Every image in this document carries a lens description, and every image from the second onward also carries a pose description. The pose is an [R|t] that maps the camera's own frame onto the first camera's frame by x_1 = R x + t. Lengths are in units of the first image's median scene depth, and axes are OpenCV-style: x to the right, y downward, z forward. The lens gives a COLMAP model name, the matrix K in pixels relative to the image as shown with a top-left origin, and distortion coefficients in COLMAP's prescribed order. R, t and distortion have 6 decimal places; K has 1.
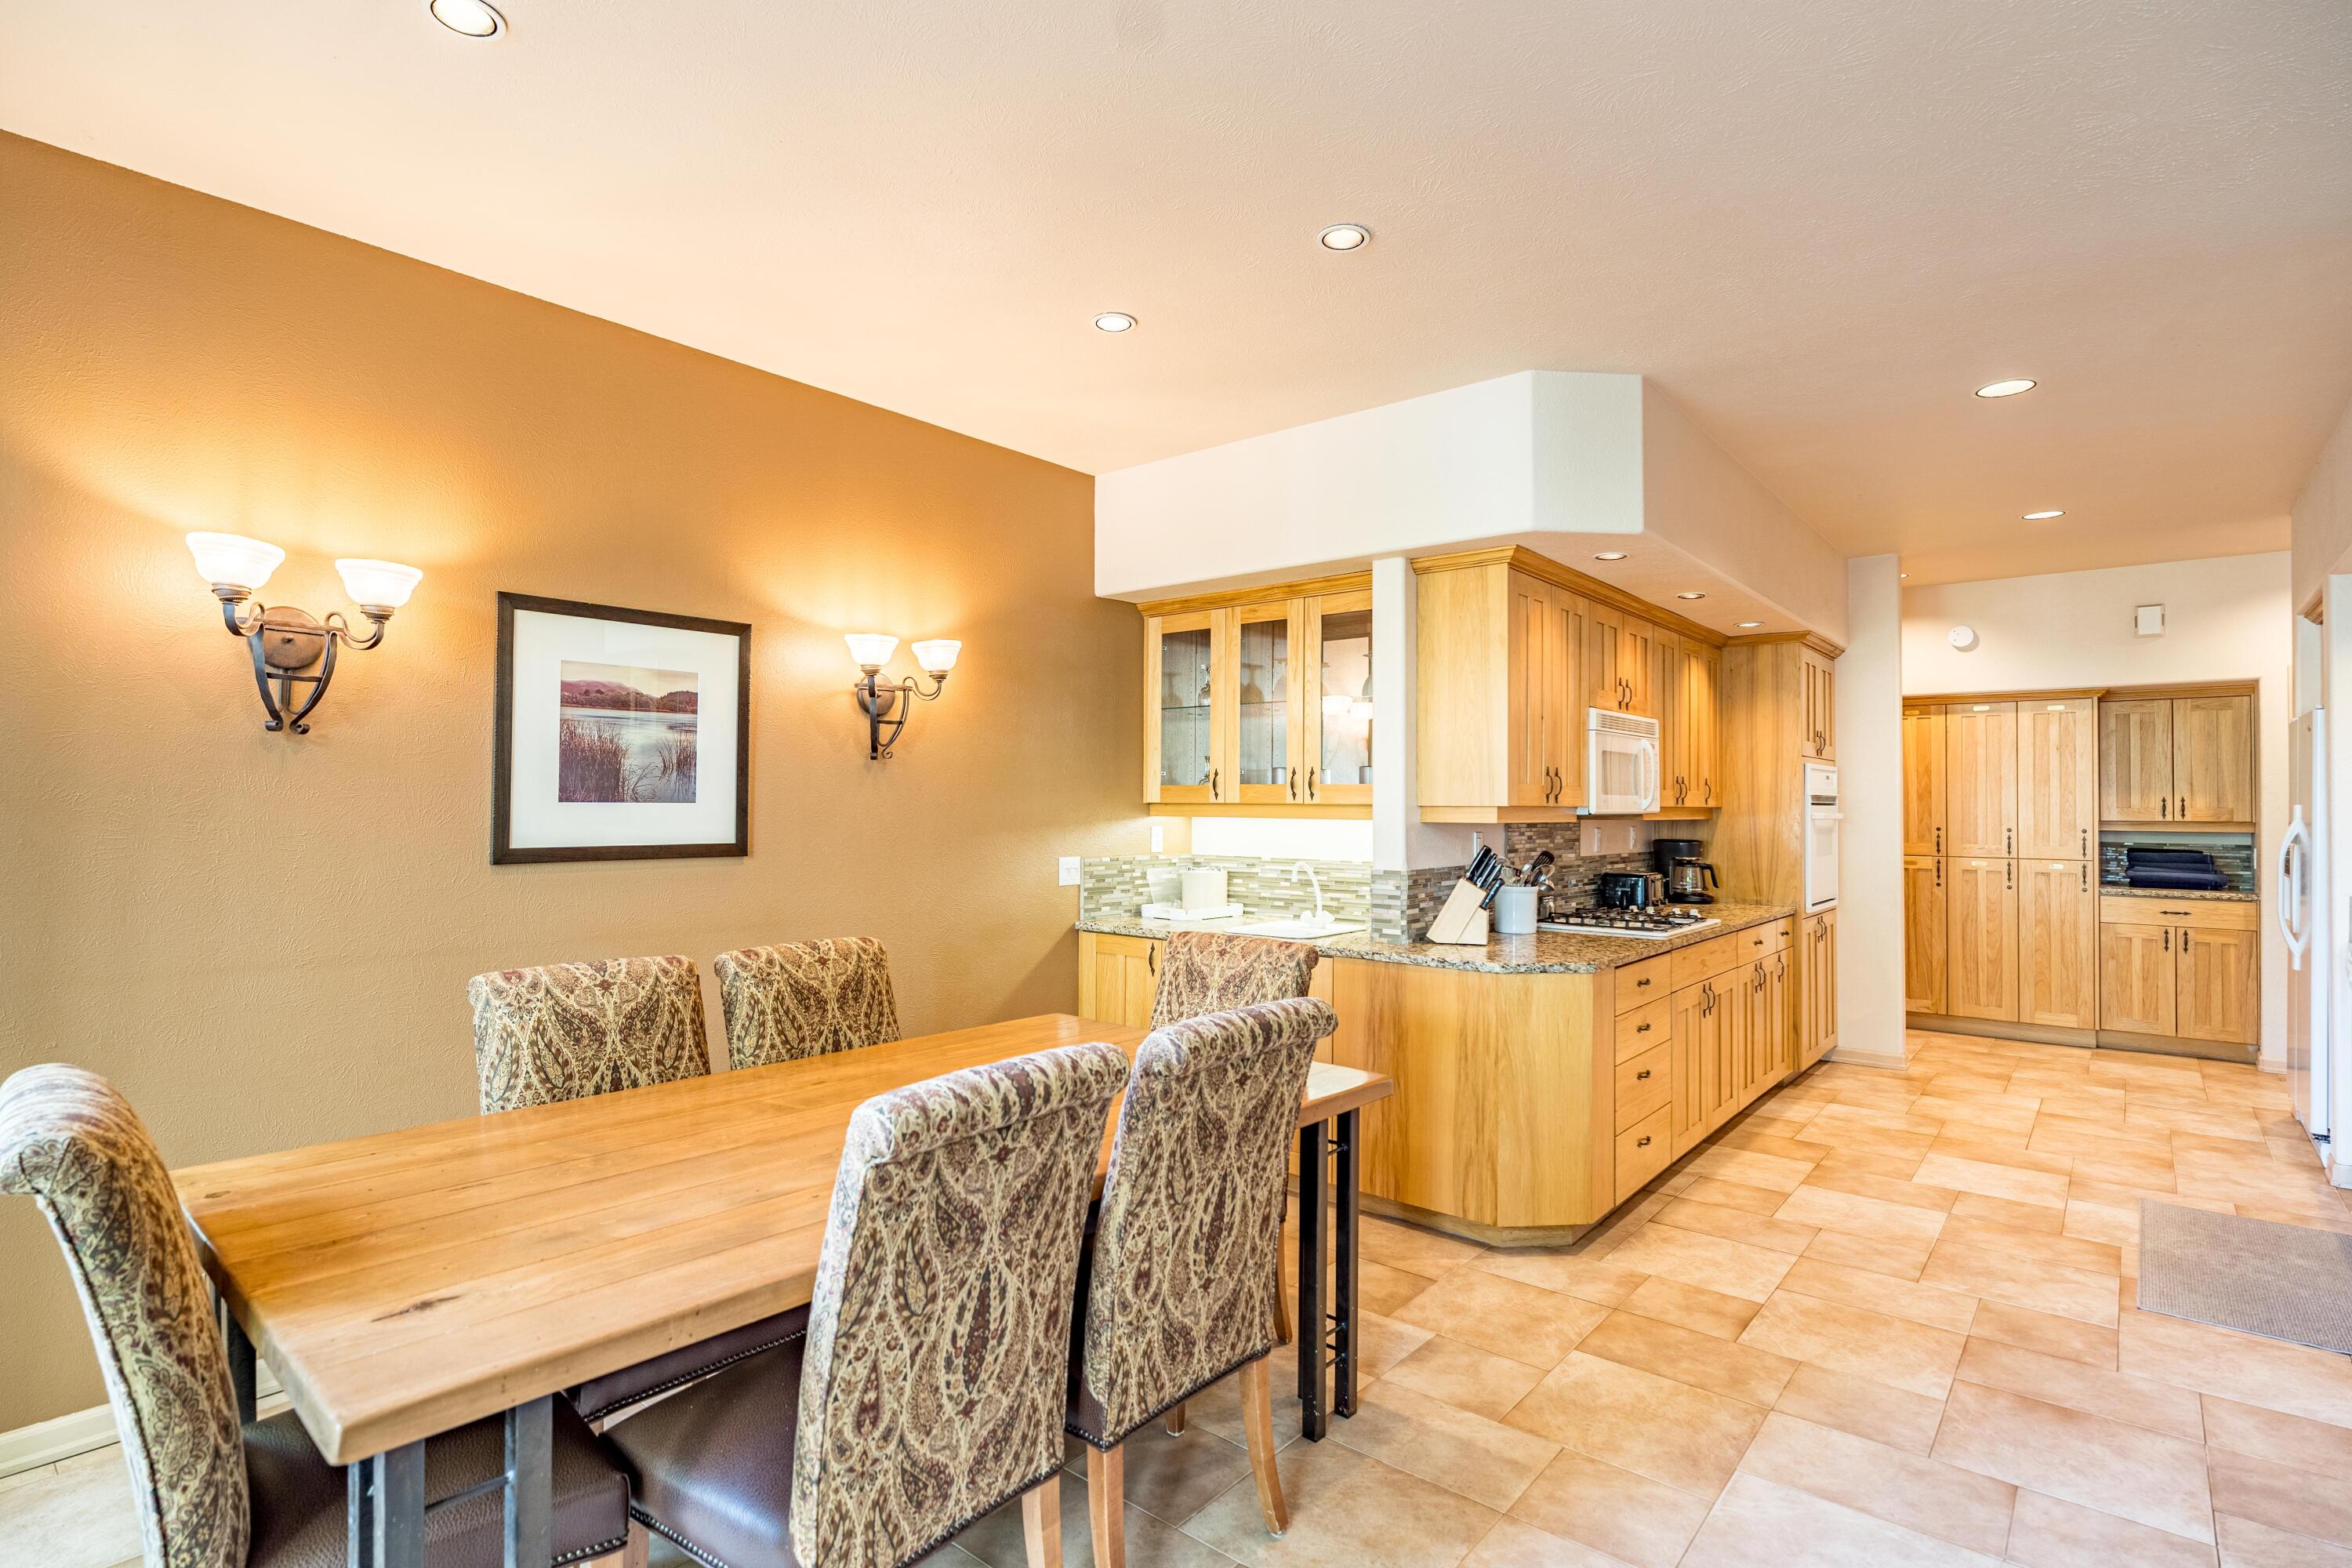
lens RADIAL K [[1117.8, 0, 1168.8], [0, 1117.8, 784.4], [0, 0, 1]] dist [-0.008999, -0.001779]
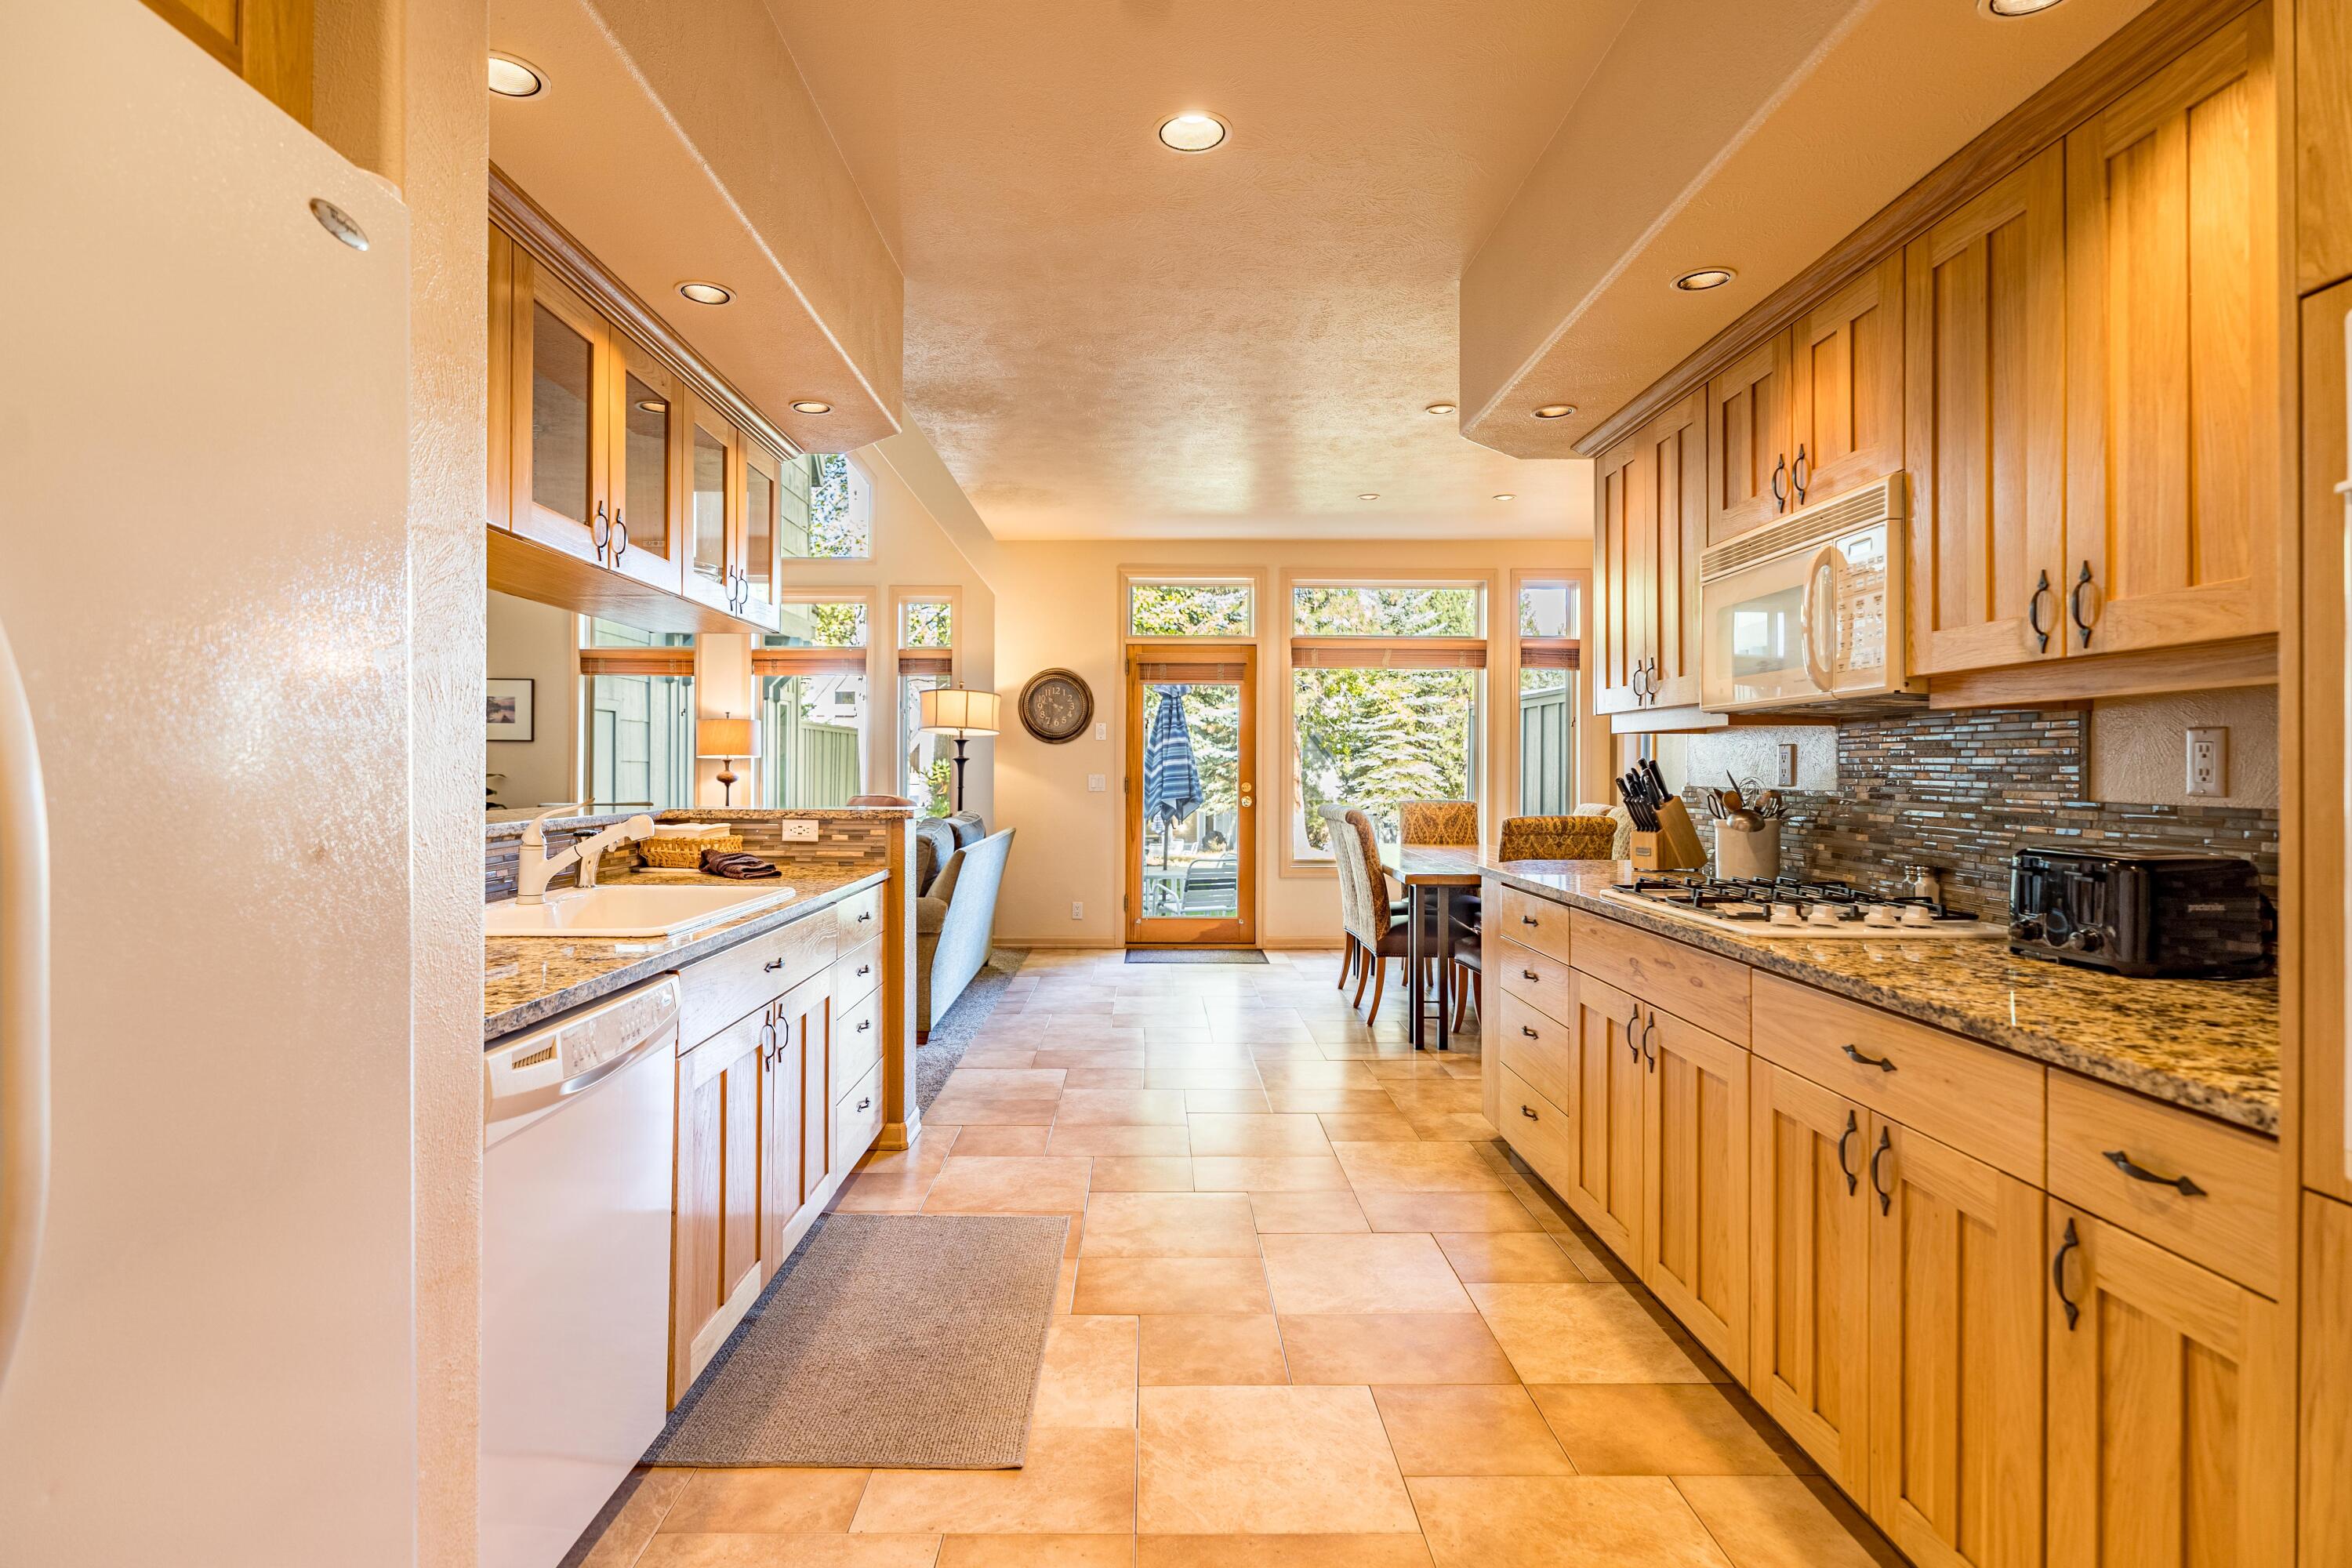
lens RADIAL K [[1174.5, 0, 1179.4], [0, 1174.5, 768.5], [0, 0, 1]] dist [-0.002577, -0.001891]
pose [[-0.739852, -0.007752, -0.672725, 0.792890], [0.005588, 0.999828, -0.017668, 0.051660], [0.672746, -0.016831, -0.739682, 0.967836]]
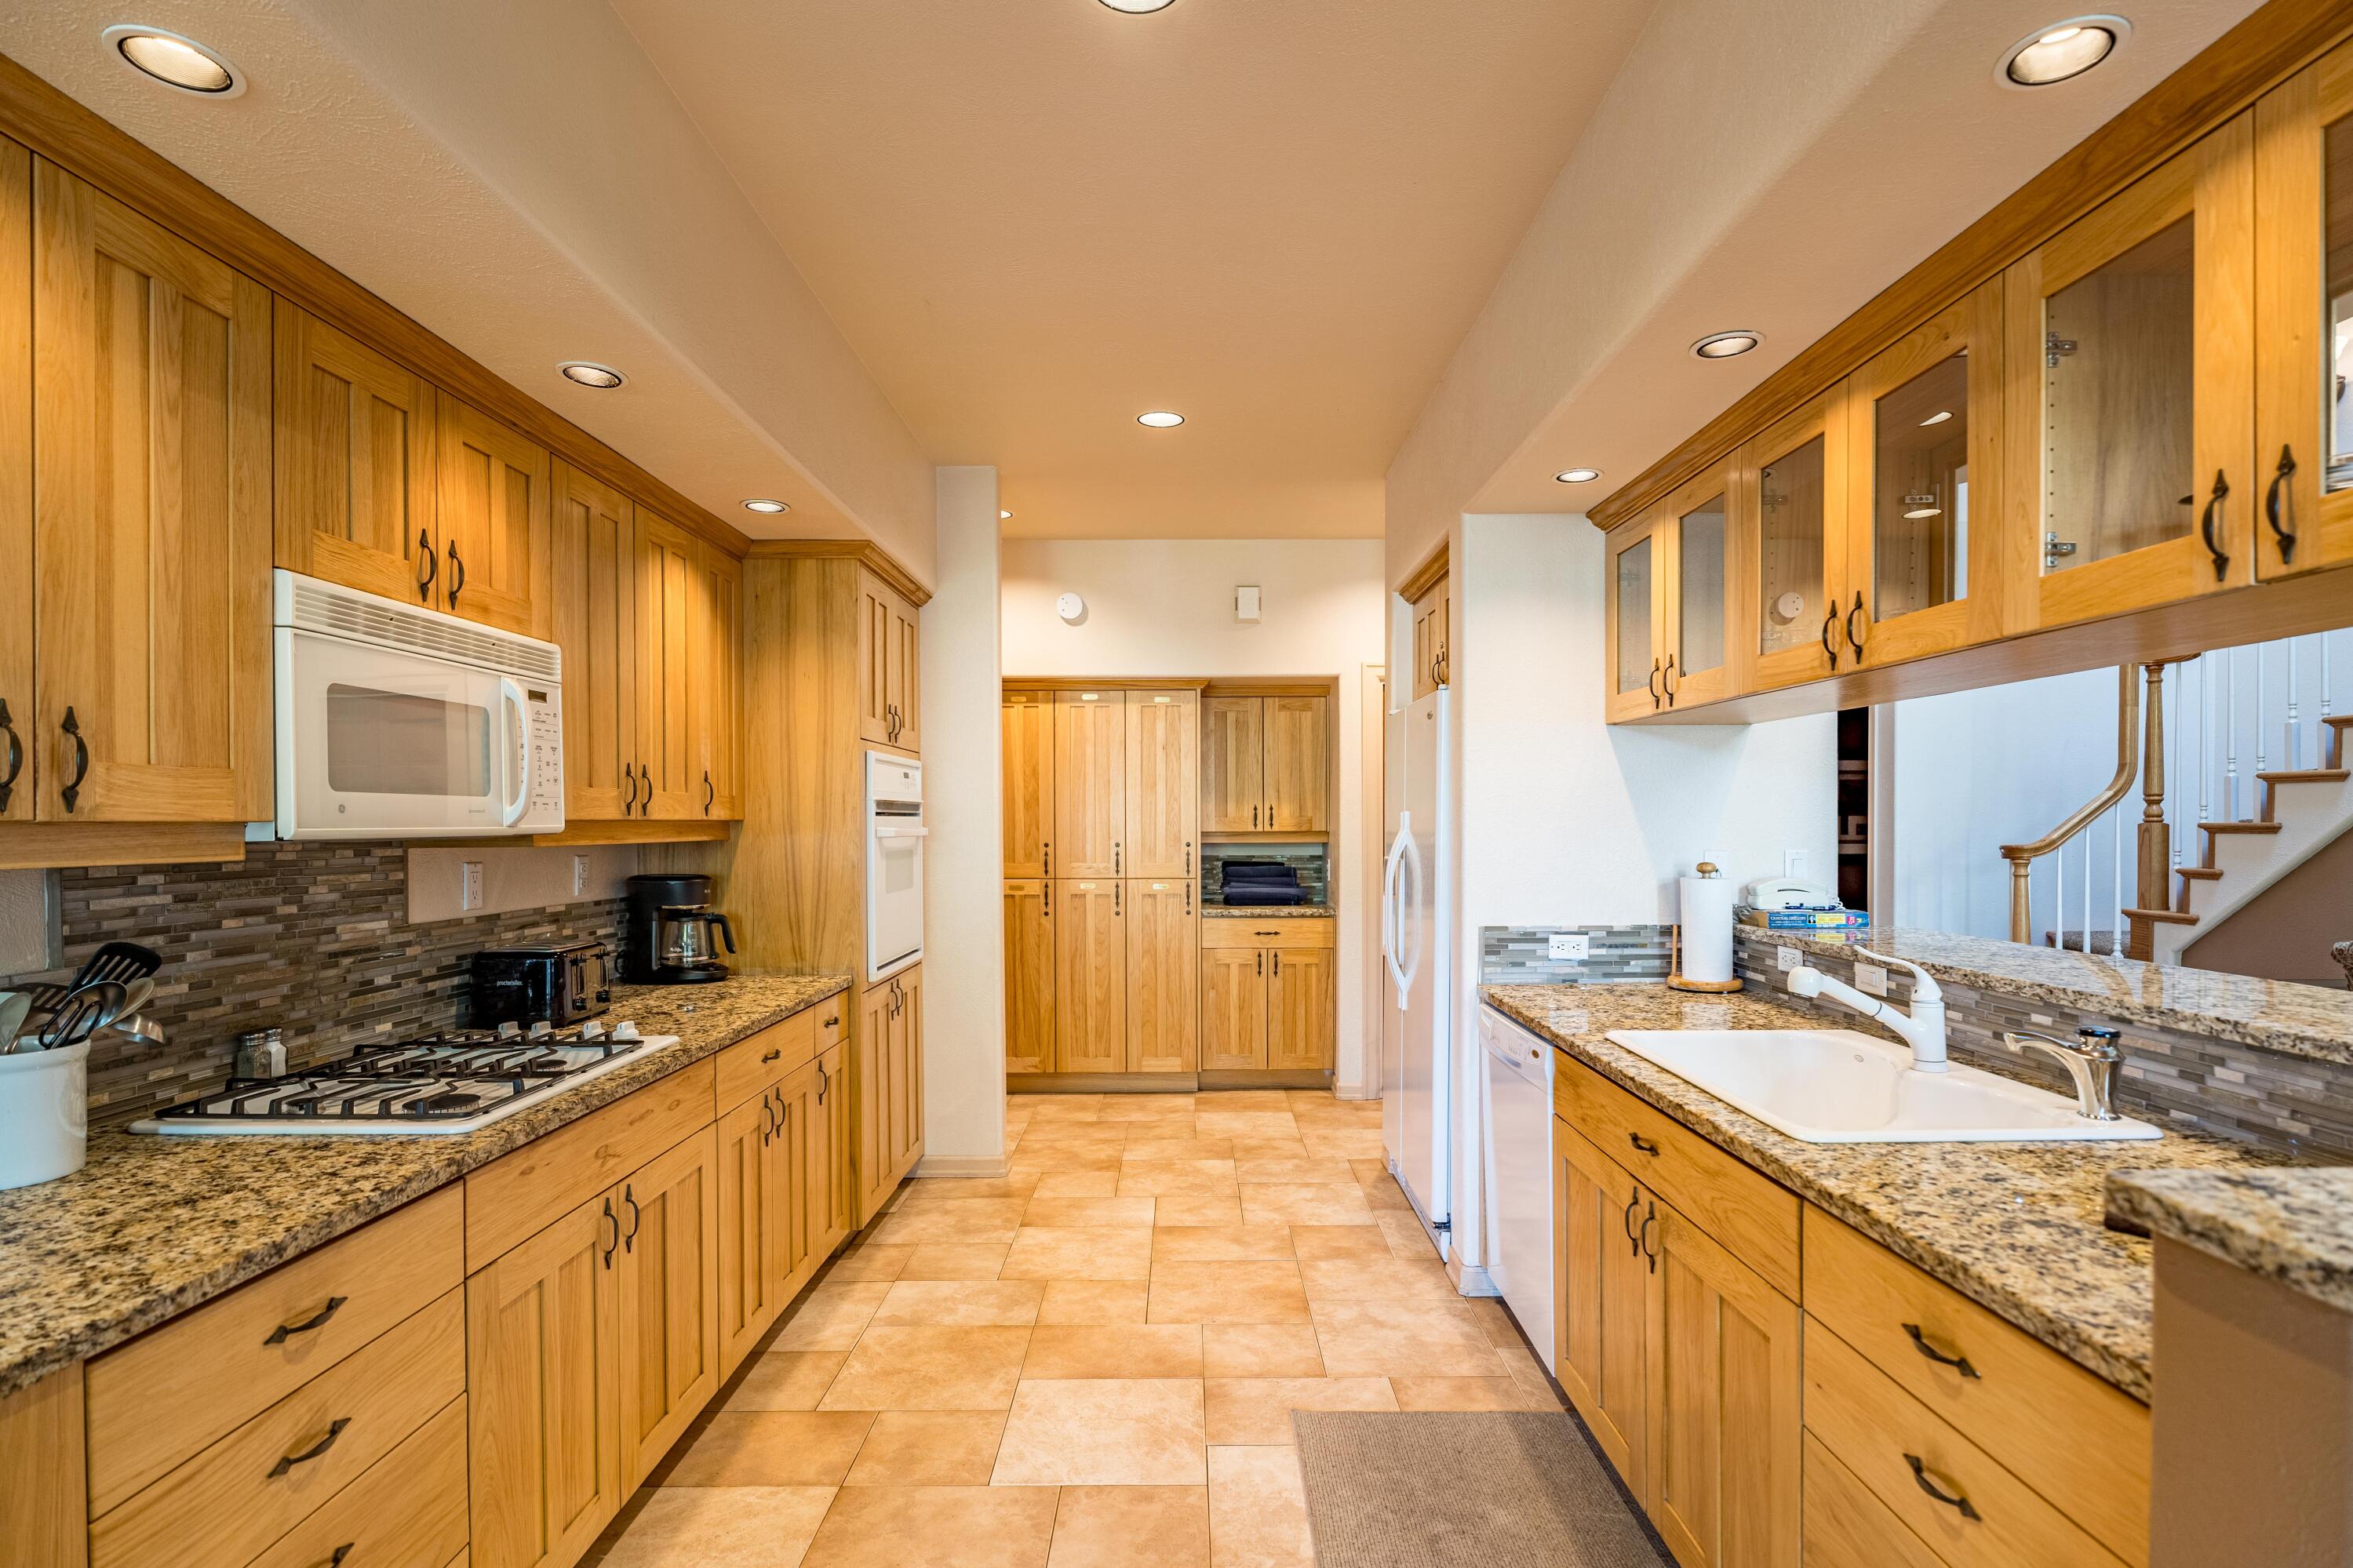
lens RADIAL K [[1174.8, 0, 1205.1], [0, 1174.8, 834.9], [0, 0, 1]] dist [-0.002577, -0.001891]
pose [[0.745329, -0.016743, 0.666487, 0.257012], [-0.003827, 0.999561, 0.029390, 0.008730], [-0.666686, -0.024456, 0.744937, 0.353318]]
